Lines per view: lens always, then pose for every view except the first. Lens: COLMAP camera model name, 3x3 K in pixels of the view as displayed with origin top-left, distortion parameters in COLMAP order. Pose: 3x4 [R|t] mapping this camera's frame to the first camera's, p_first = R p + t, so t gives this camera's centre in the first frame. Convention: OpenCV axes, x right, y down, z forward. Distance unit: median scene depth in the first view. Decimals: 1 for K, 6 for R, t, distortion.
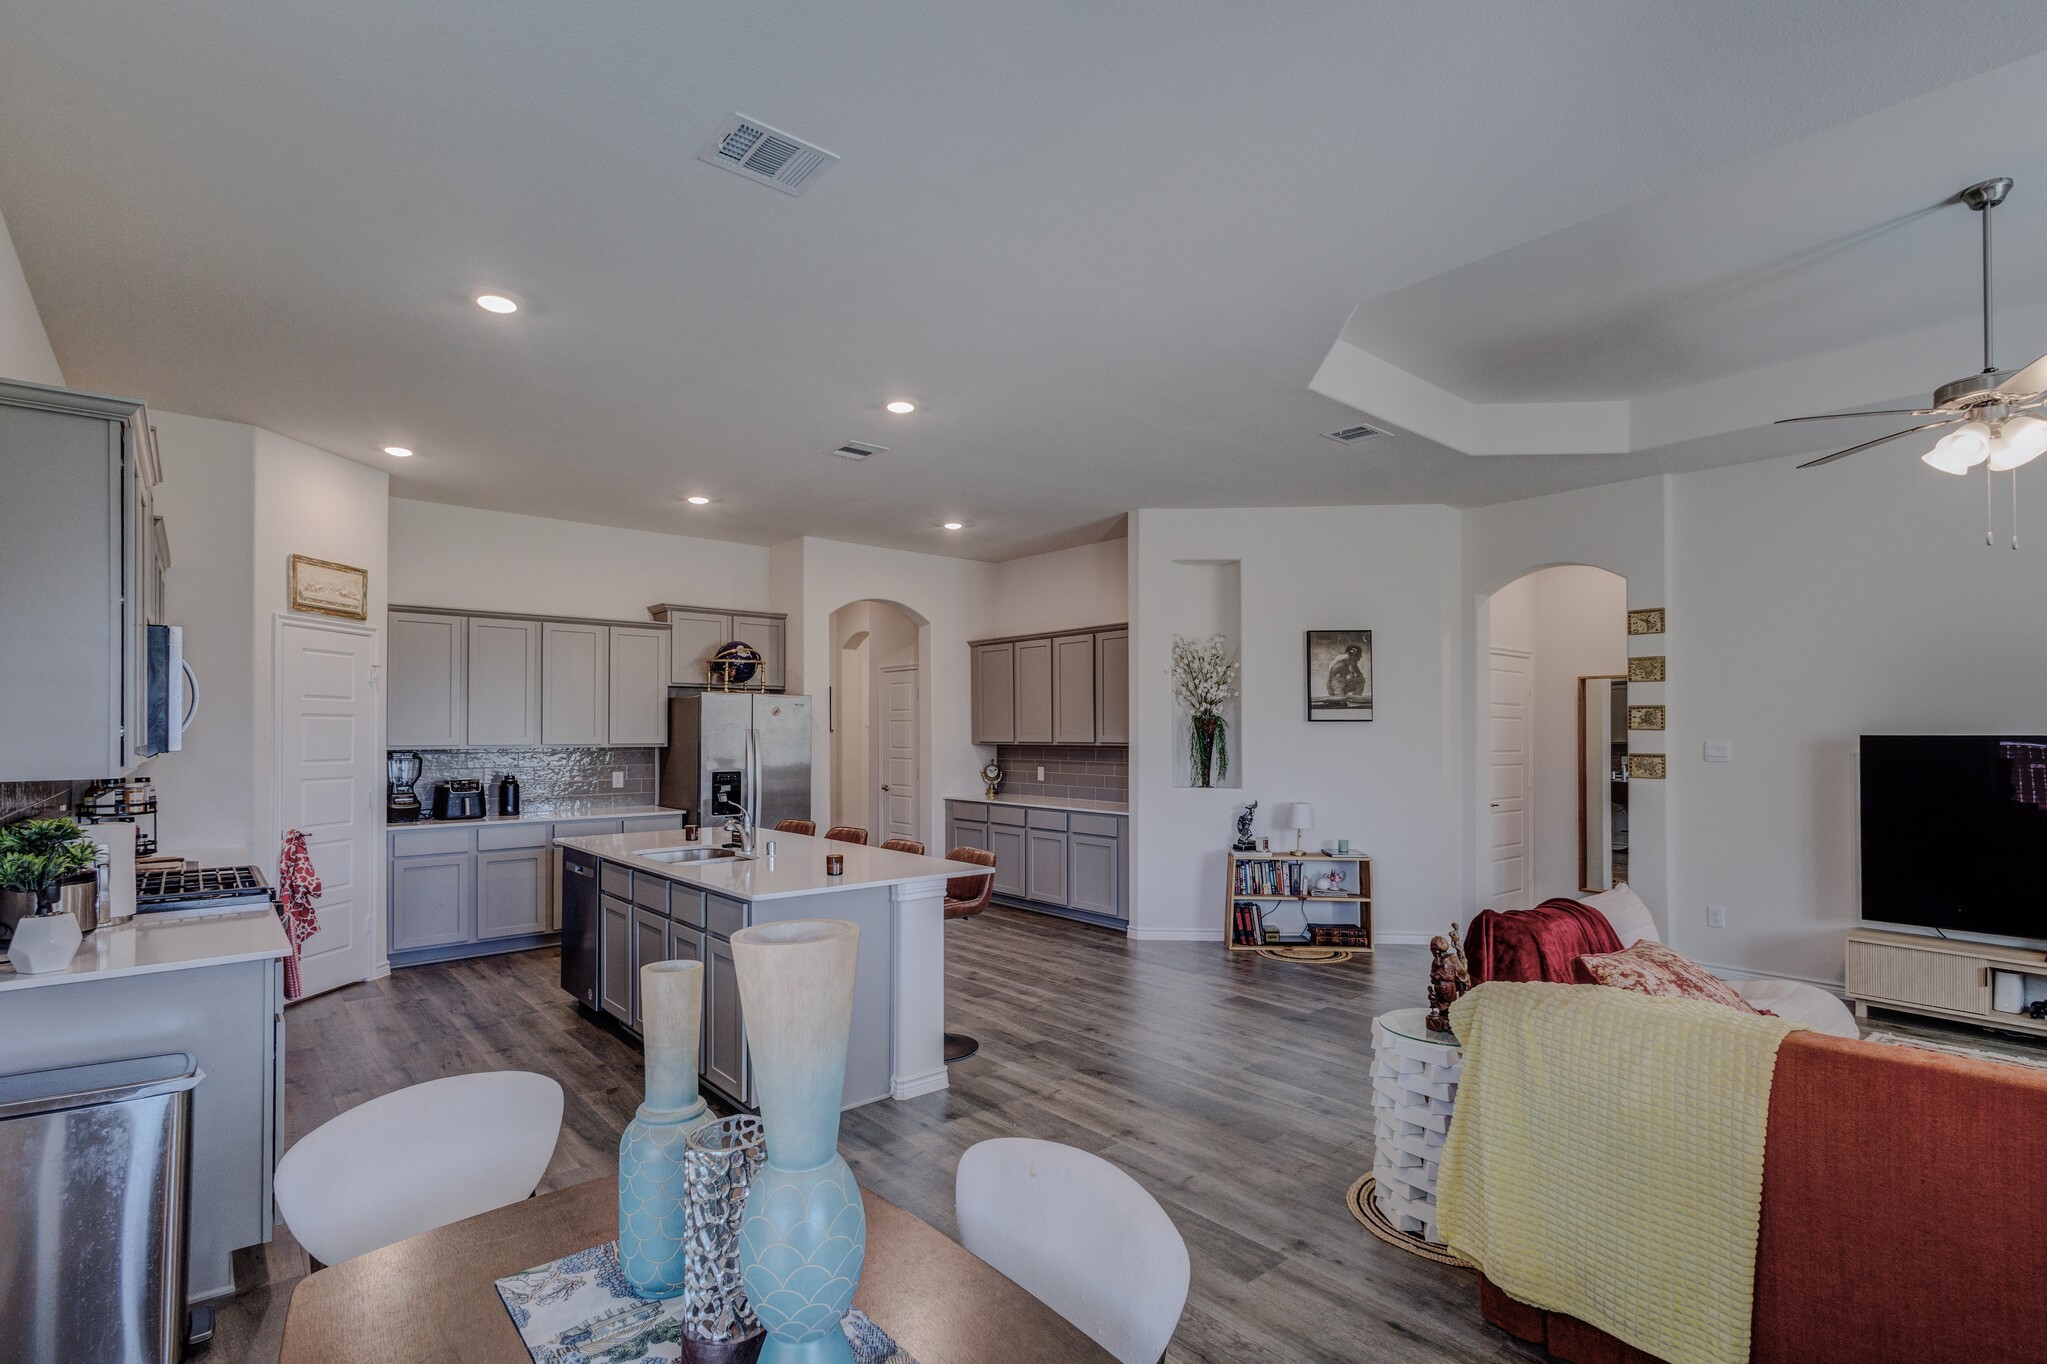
lens RADIAL K [[948.7, 0, 1008.7], [0, 948.7, 725.9], [0, 0, 1]] dist [0.014226, -0.005331]
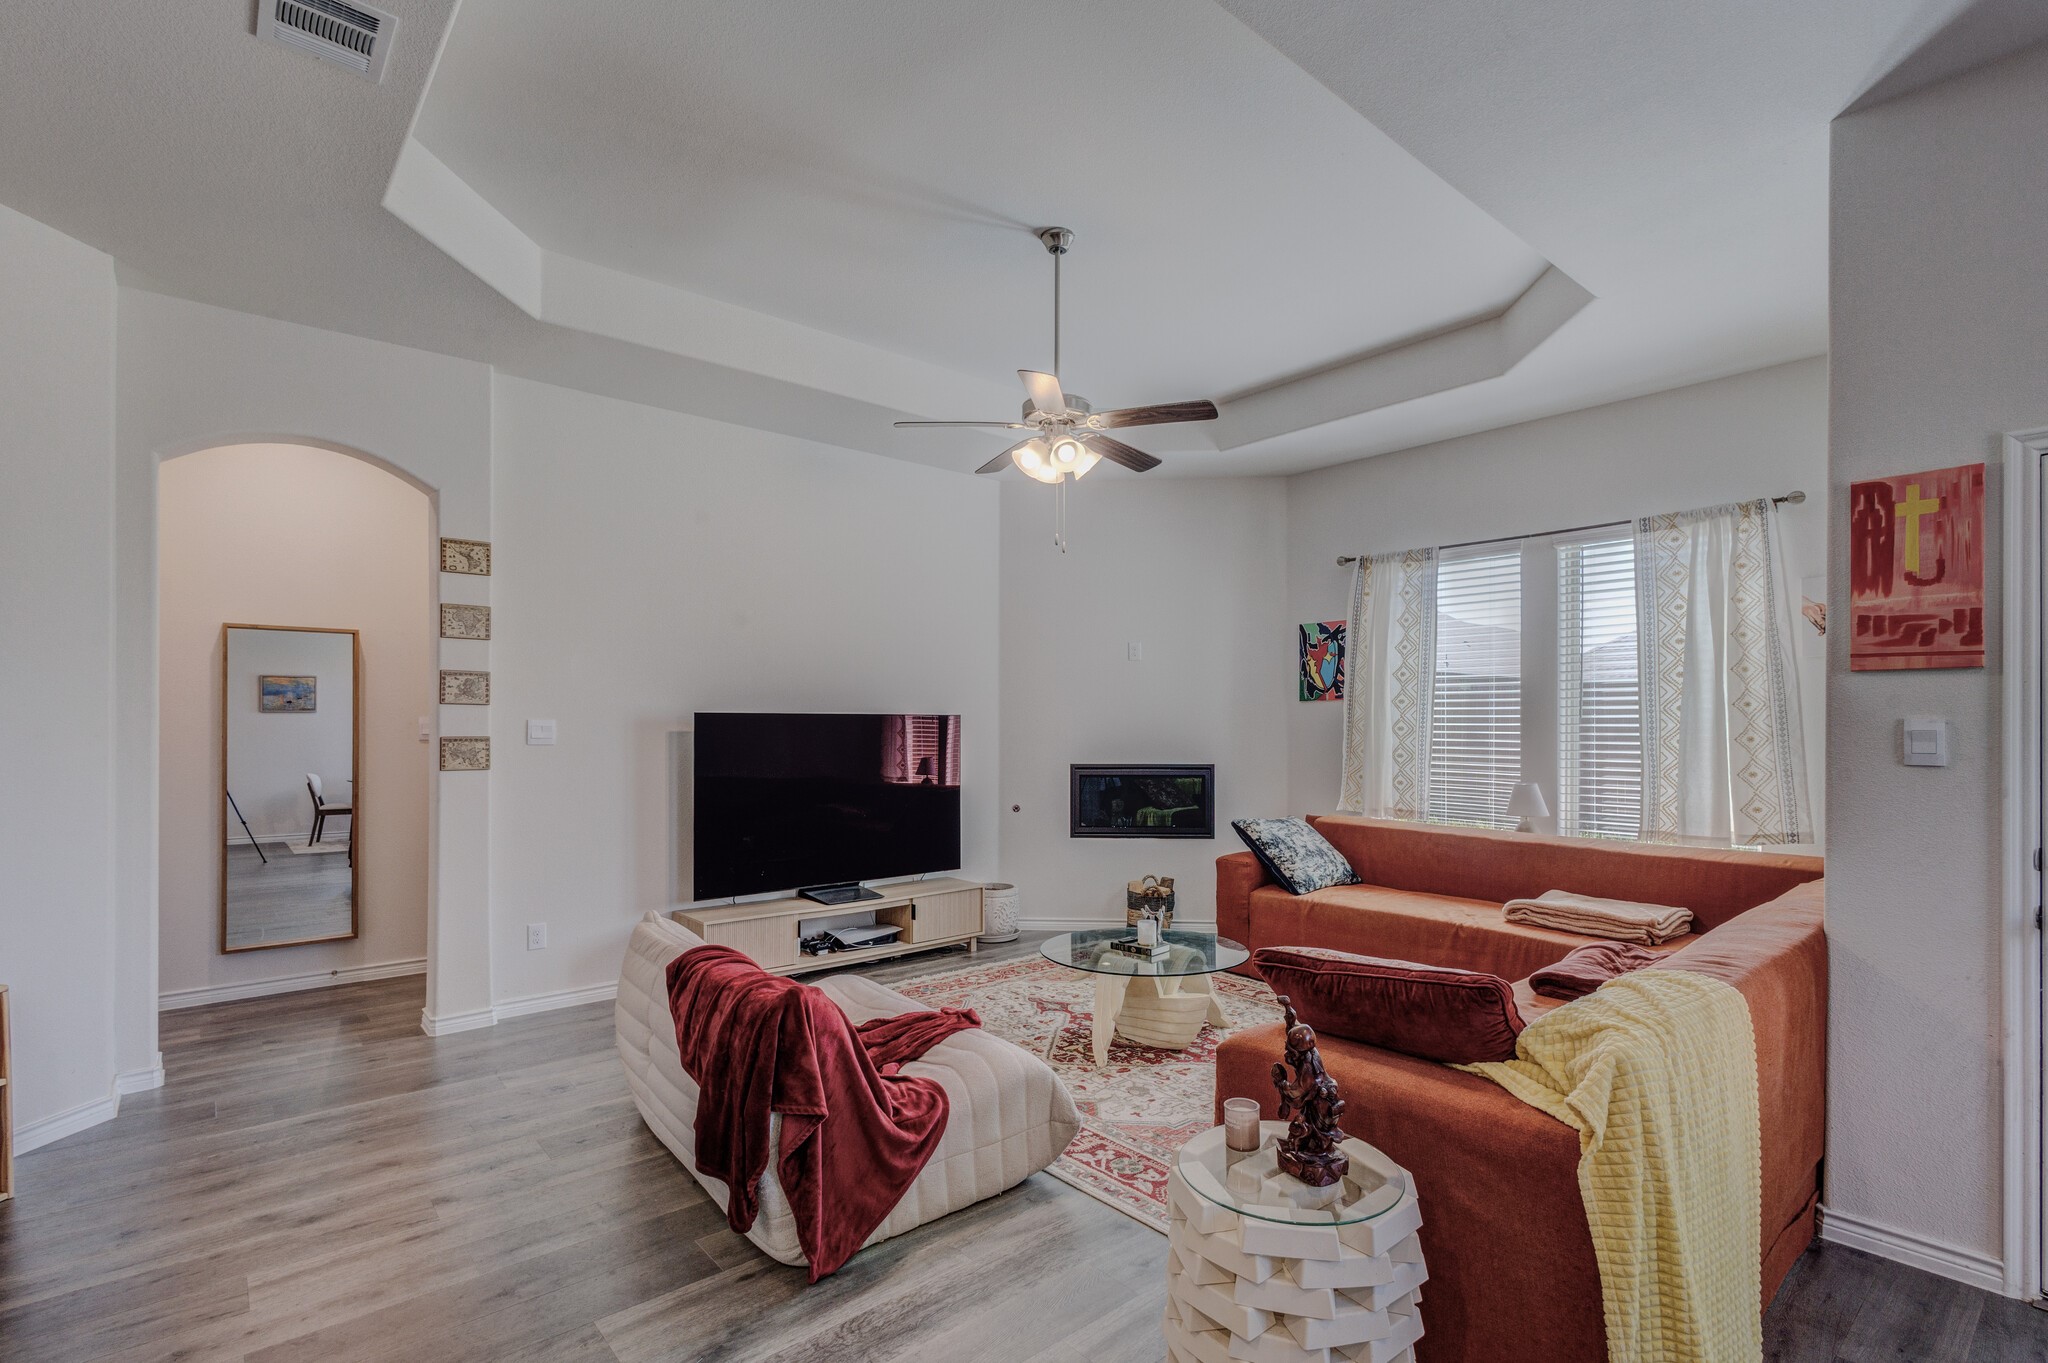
lens RADIAL K [[949.1, 0, 1033.4], [0, 949.1, 725.0], [0, 0, 1]] dist [0.014226, -0.005331]
pose [[-0.022488, -0.000690, 0.999747, -0.065105], [-0.008817, 0.999961, 0.000492, 0.014071], [-0.999708, -0.008803, -0.022493, 0.517860]]
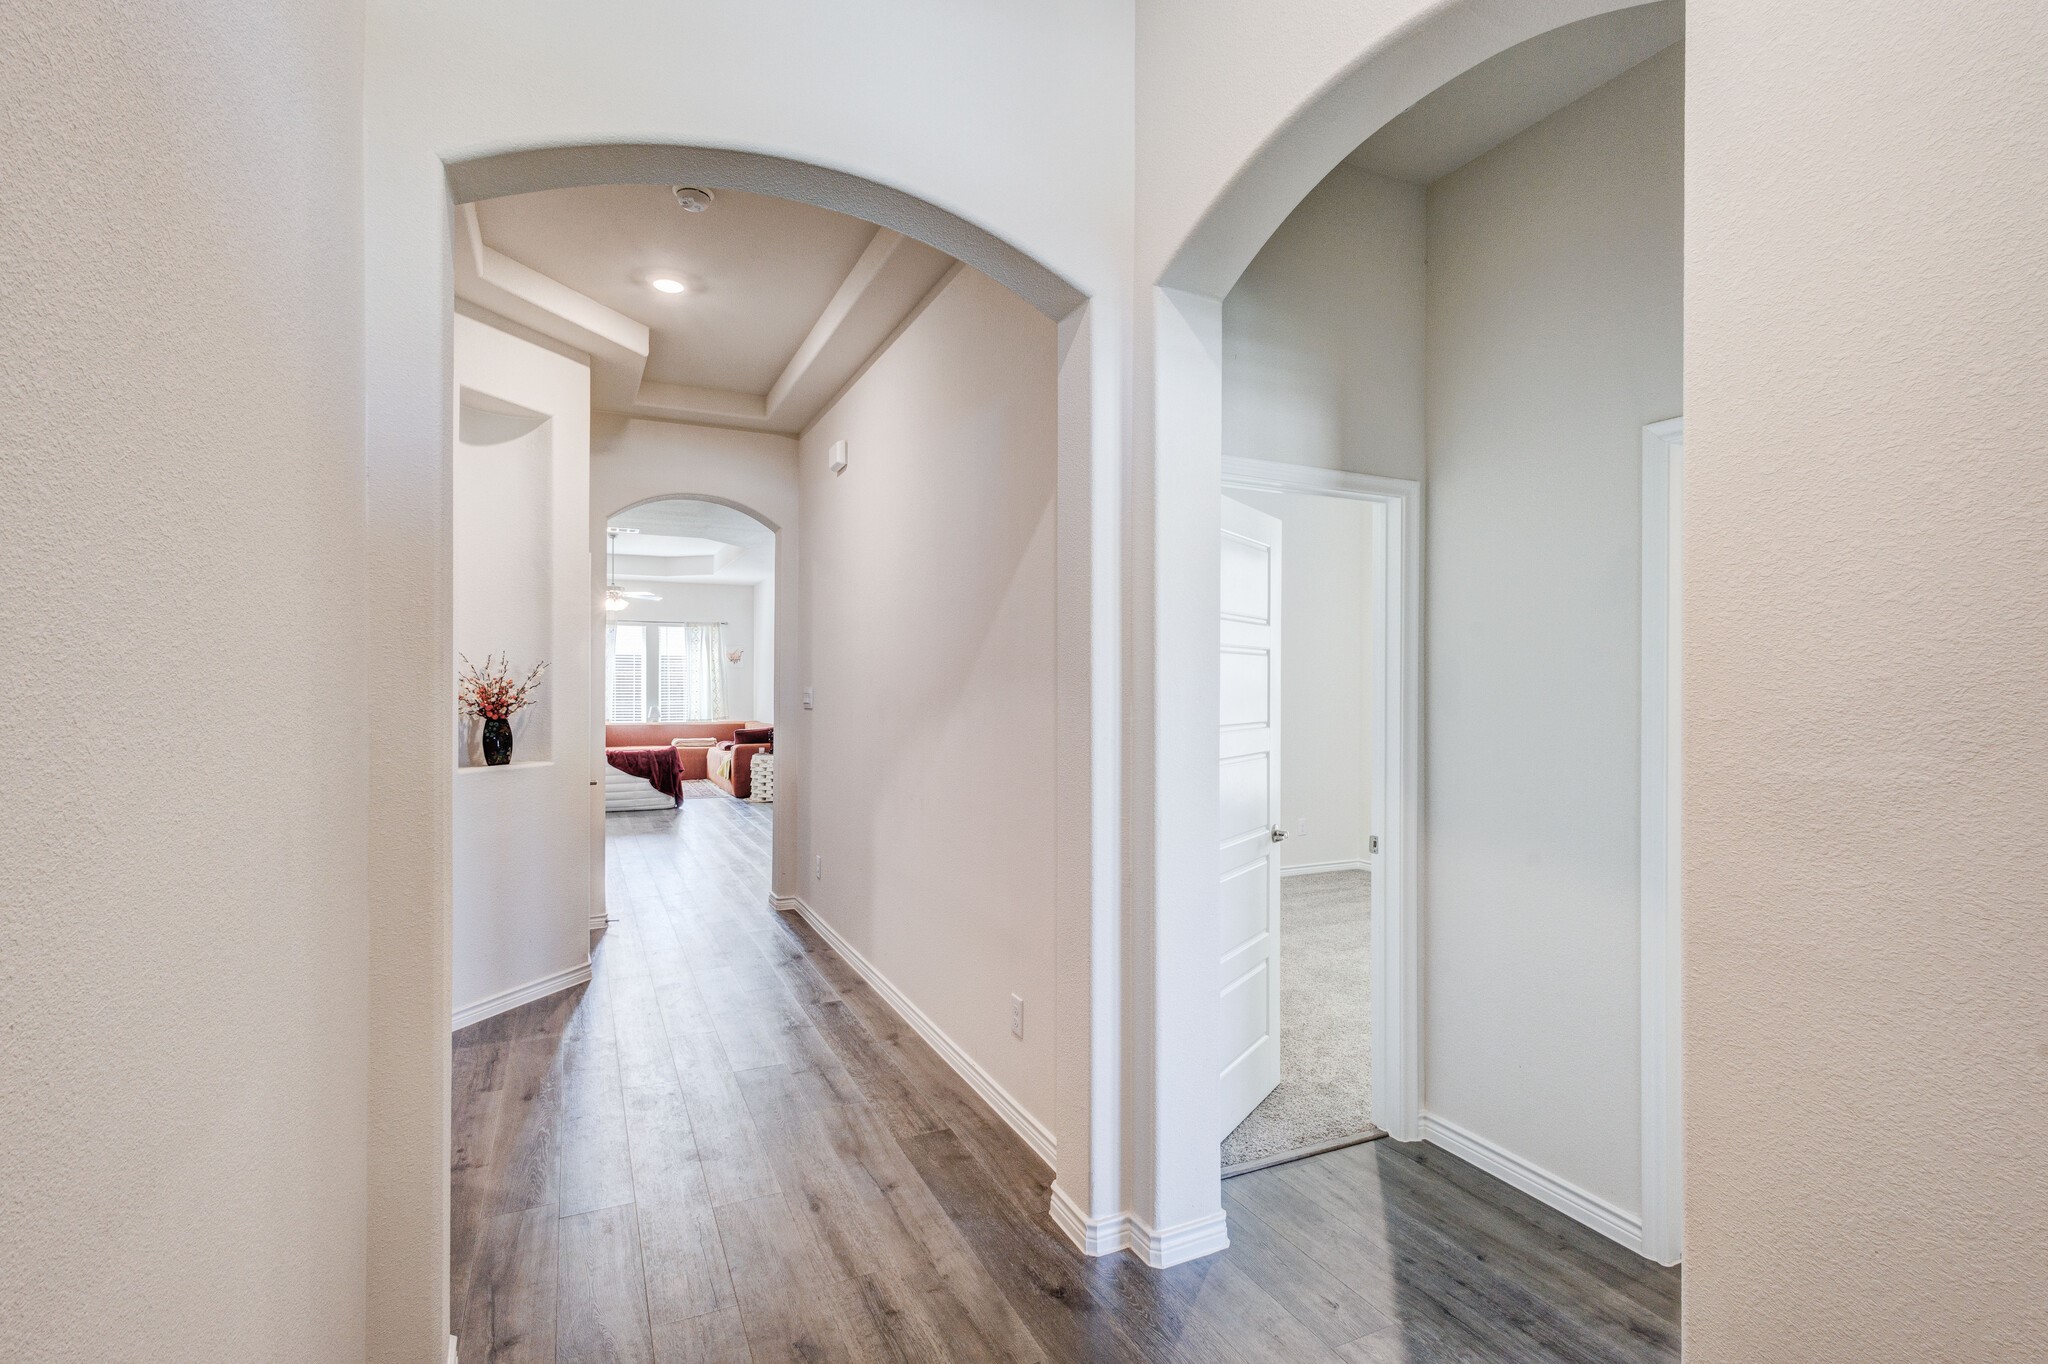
lens RADIAL K [[949.1, 0, 1009.7], [0, 949.1, 694.1], [0, 0, 1]] dist [0.014226, -0.005331]
pose [[-0.966636, -0.003803, 0.256127, -0.702860], [-0.002764, 0.999986, 0.004415, 0.016294], [-0.256140, 0.003560, -0.966633, 2.078472]]
